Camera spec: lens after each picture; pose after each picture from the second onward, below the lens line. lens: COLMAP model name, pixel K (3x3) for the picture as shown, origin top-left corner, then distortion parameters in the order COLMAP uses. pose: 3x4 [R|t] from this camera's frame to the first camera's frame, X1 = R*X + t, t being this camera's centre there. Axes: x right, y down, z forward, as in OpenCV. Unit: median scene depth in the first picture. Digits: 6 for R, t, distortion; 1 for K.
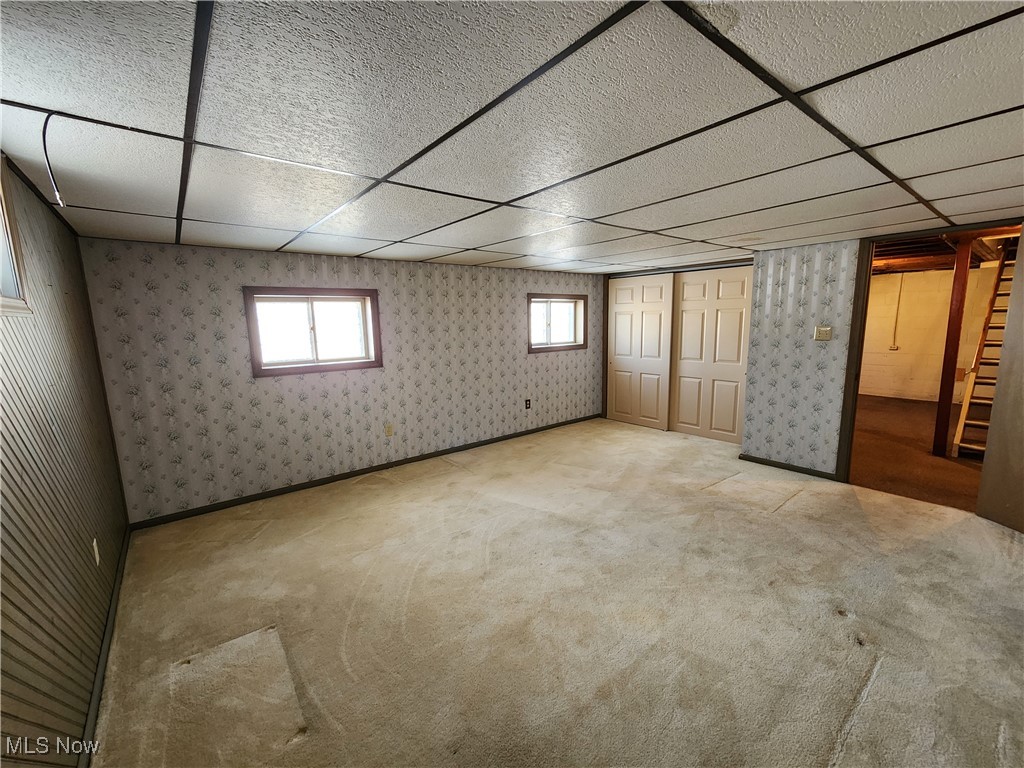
lens RADIAL K [[422.0, 0, 512.0], [0, 422.0, 384.0], [0, 0, 1]] dist [-0.002395, 0.000208]
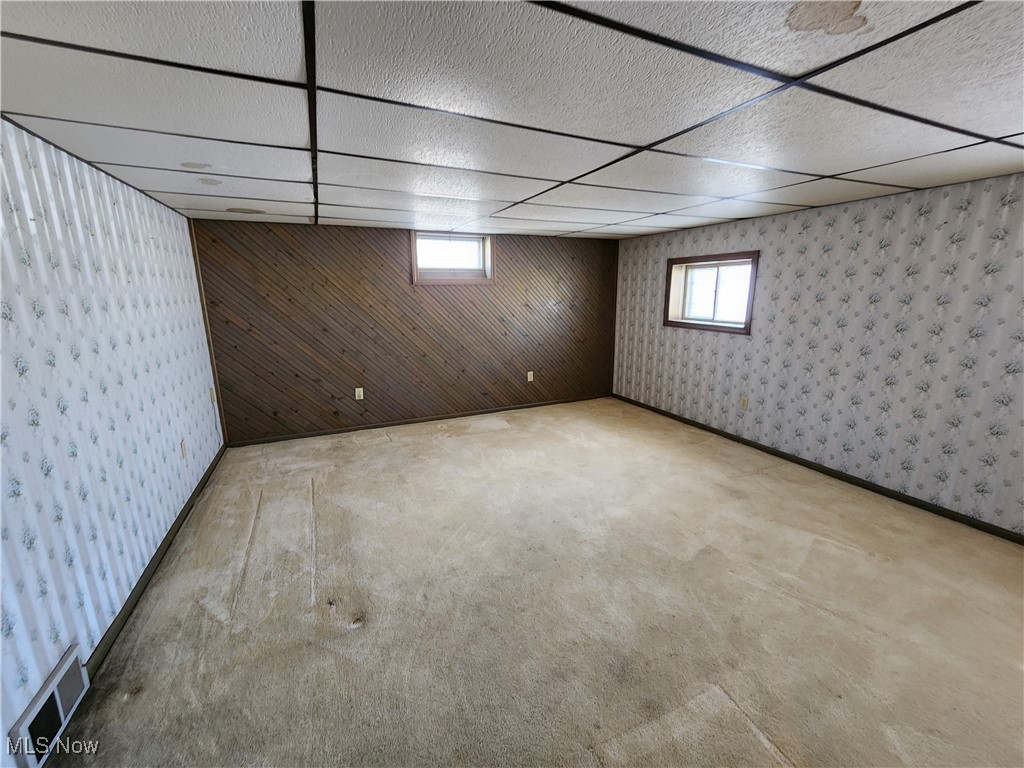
lens RADIAL K [[422.0, 0, 512.0], [0, 422.0, 384.0], [0, 0, 1]] dist [-0.002395, 0.000208]
pose [[-0.249473, 0.230343, -0.940588, 0.760151], [-0.140383, 0.952436, 0.270478, -0.121219], [0.958152, 0.199520, -0.205271, 0.740342]]
